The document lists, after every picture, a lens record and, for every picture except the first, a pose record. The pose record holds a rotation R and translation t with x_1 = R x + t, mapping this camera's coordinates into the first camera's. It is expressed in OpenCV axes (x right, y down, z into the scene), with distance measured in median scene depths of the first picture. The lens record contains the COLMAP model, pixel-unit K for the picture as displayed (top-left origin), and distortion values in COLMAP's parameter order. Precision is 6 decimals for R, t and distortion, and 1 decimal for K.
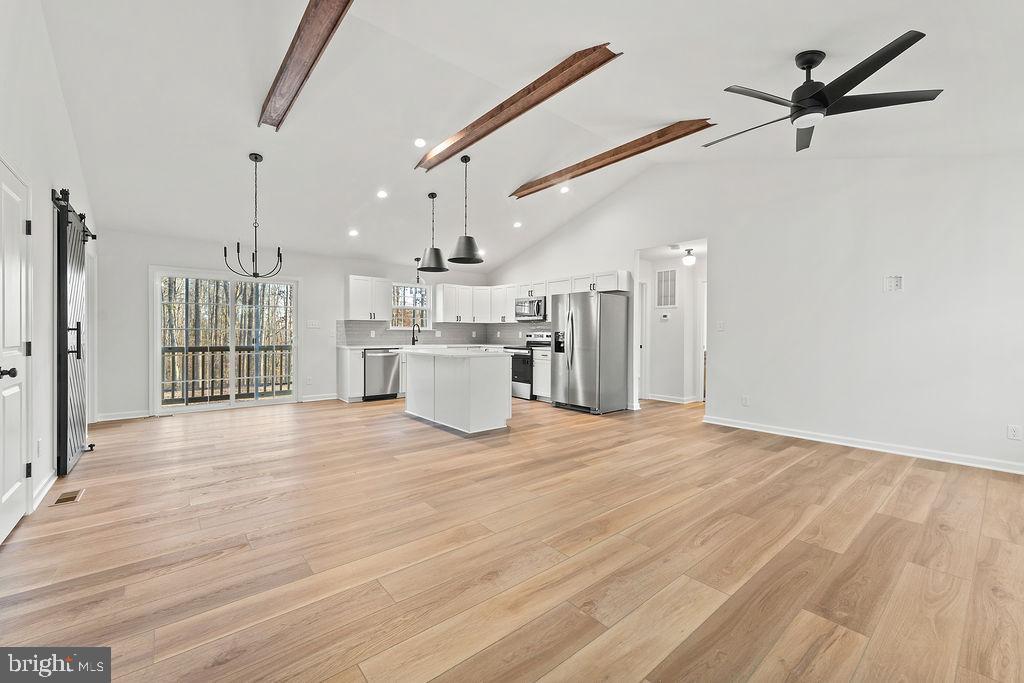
lens RADIAL K [[418.9, 0, 512.1], [0, 418.9, 339.2], [0, 0, 1]] dist [-0.002090, -0.000490]
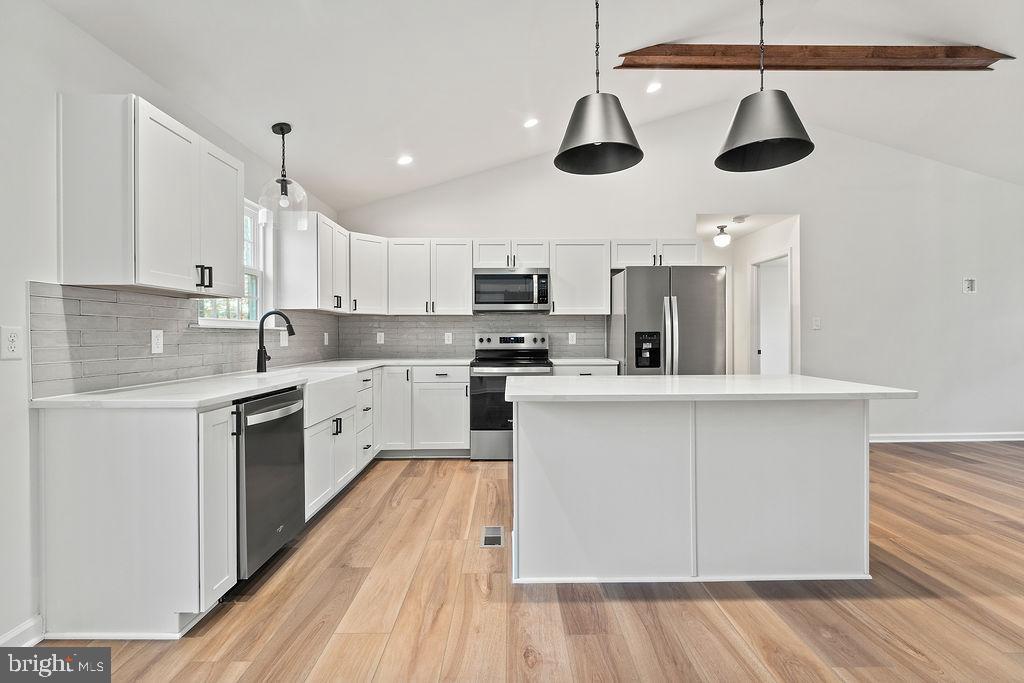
lens RADIAL K [[472.3, 0, 508.3], [0, 472.3, 338.8], [0, 0, 1]] dist [-0.001489, -0.001243]
pose [[0.634068, -0.013945, 0.773151, -0.455126], [0.018434, 0.999826, 0.002915, -0.011755], [-0.773057, 0.012404, 0.634215, 0.658852]]
